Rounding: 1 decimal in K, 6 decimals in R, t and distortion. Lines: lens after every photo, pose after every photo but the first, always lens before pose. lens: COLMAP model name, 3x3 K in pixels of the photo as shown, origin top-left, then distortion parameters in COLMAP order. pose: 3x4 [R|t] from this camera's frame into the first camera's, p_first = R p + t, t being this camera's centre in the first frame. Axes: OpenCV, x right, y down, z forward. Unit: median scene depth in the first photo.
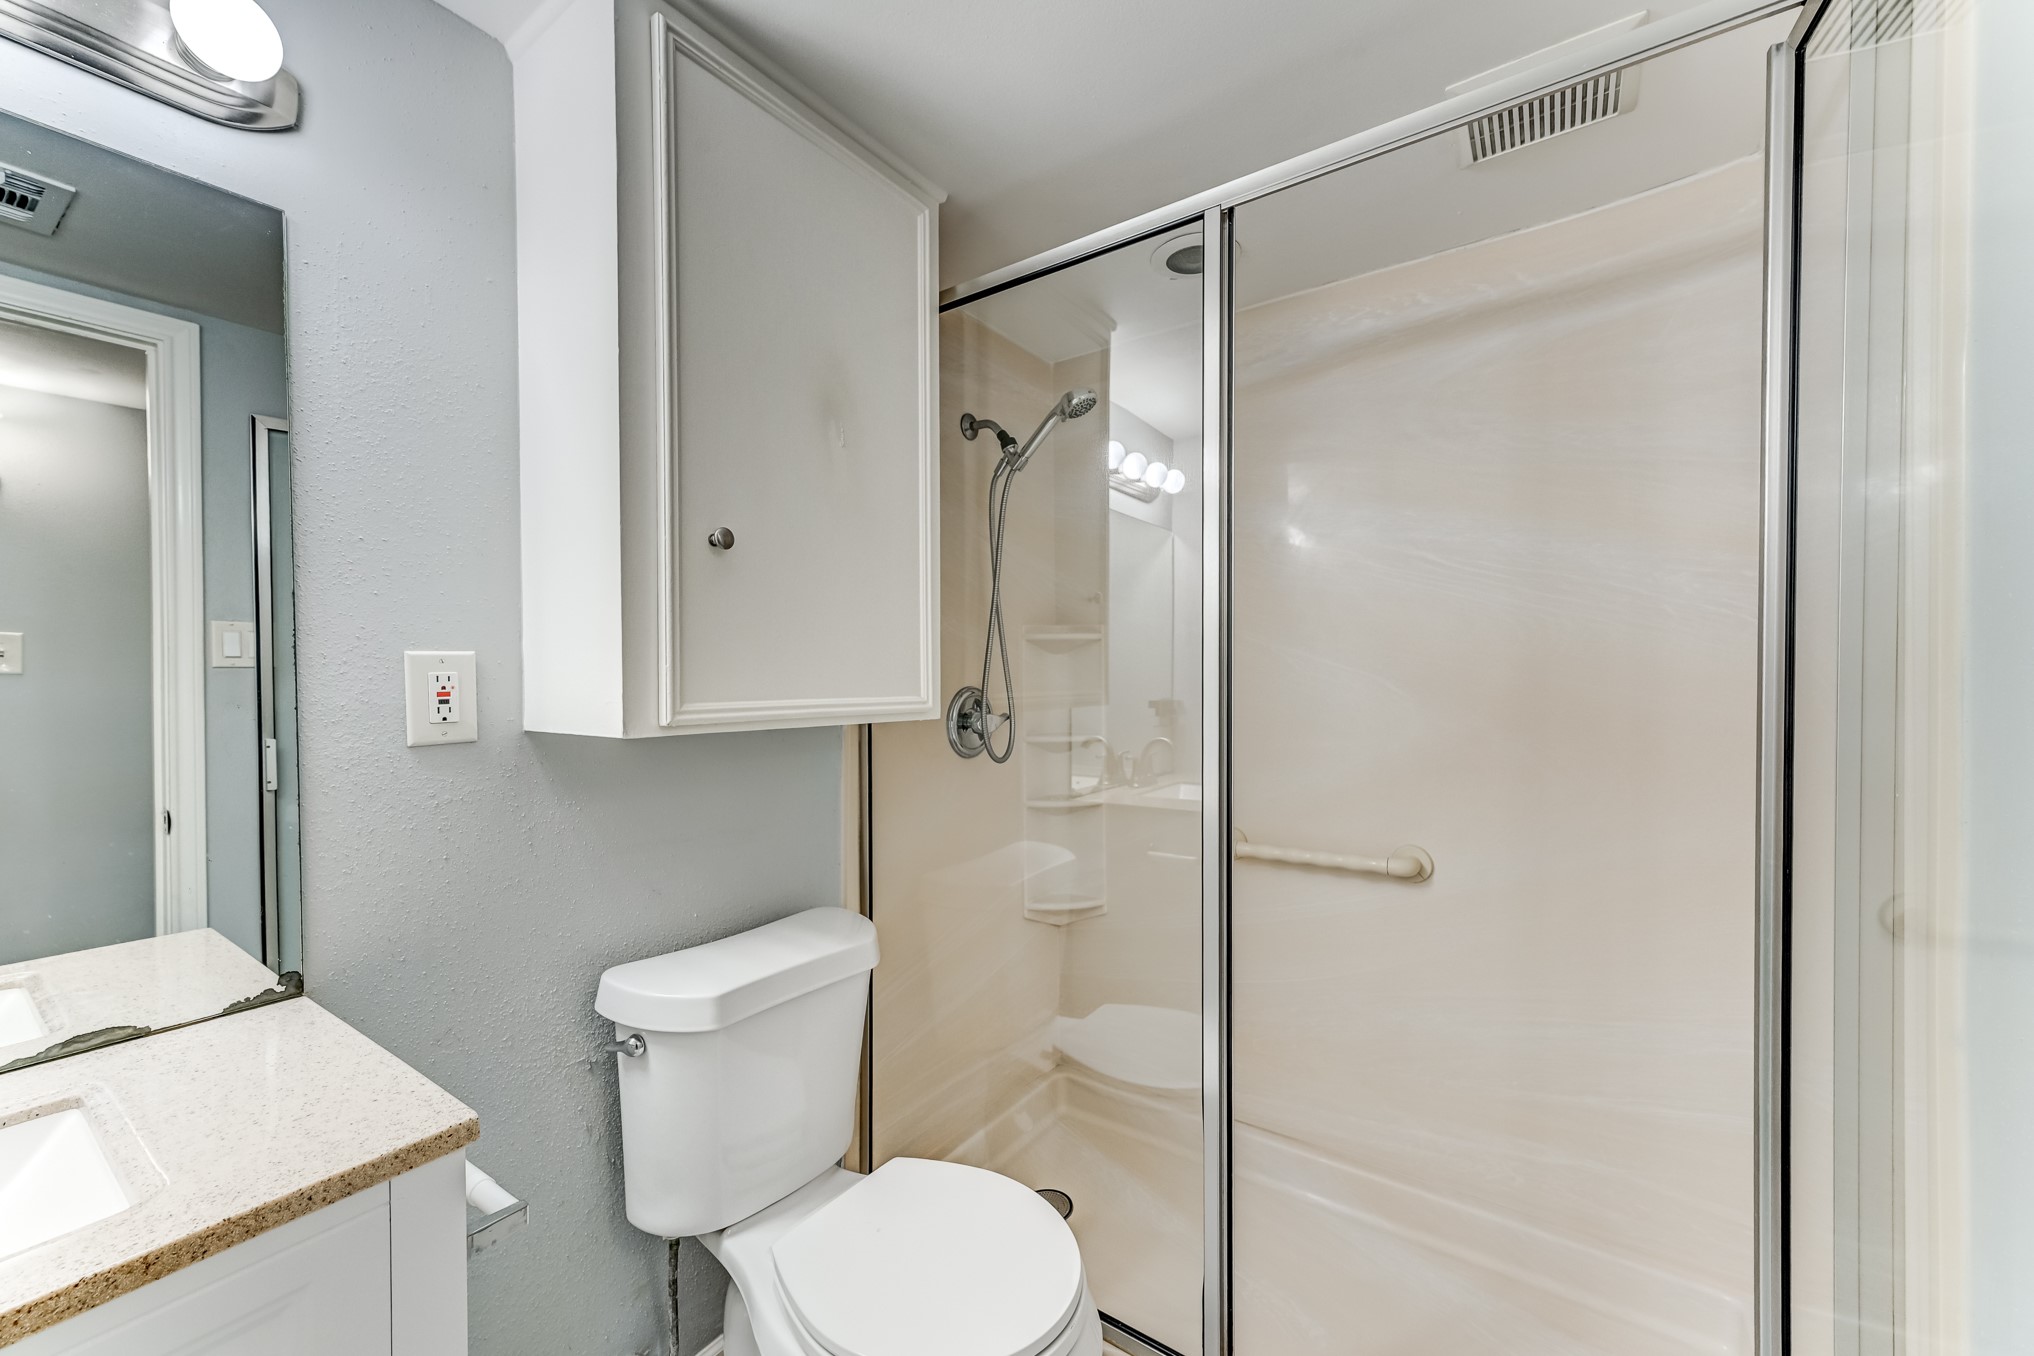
lens RADIAL K [[784.4, 0, 1021.3], [0, 784.4, 679.4], [0, 0, 1]] dist [0.009157, -0.000132]
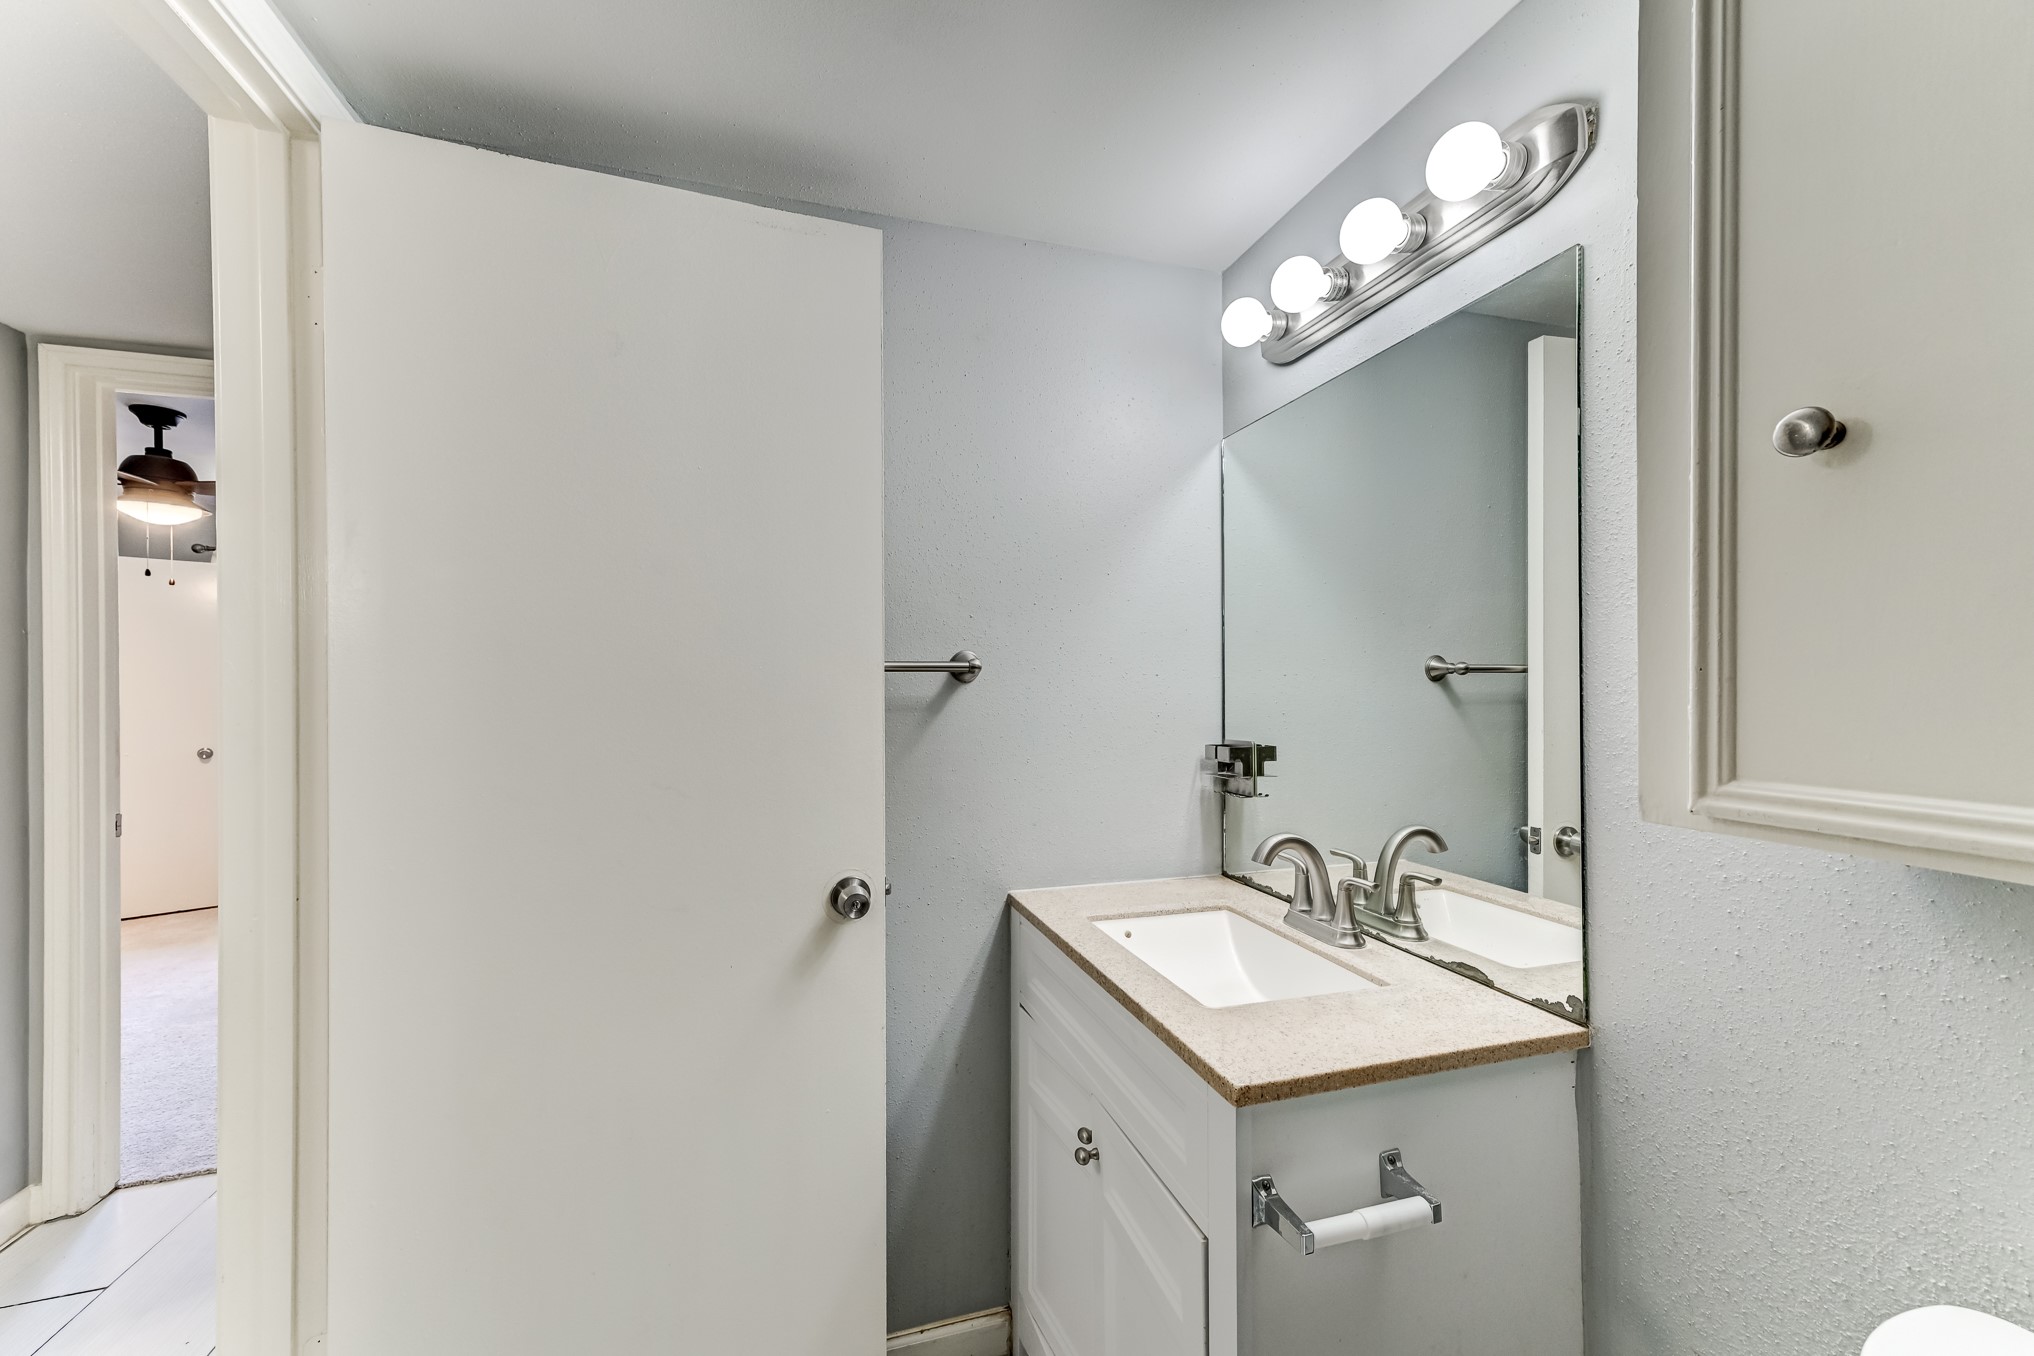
lens RADIAL K [[784.4, 0, 1013.5], [0, 784.4, 675.3], [0, 0, 1]] dist [0.009157, -0.000132]
pose [[-0.611753, 0.002238, -0.791045, 0.278817], [-0.006200, 0.999952, 0.007624, -0.039261], [0.791024, 0.009568, -0.611710, 0.954103]]
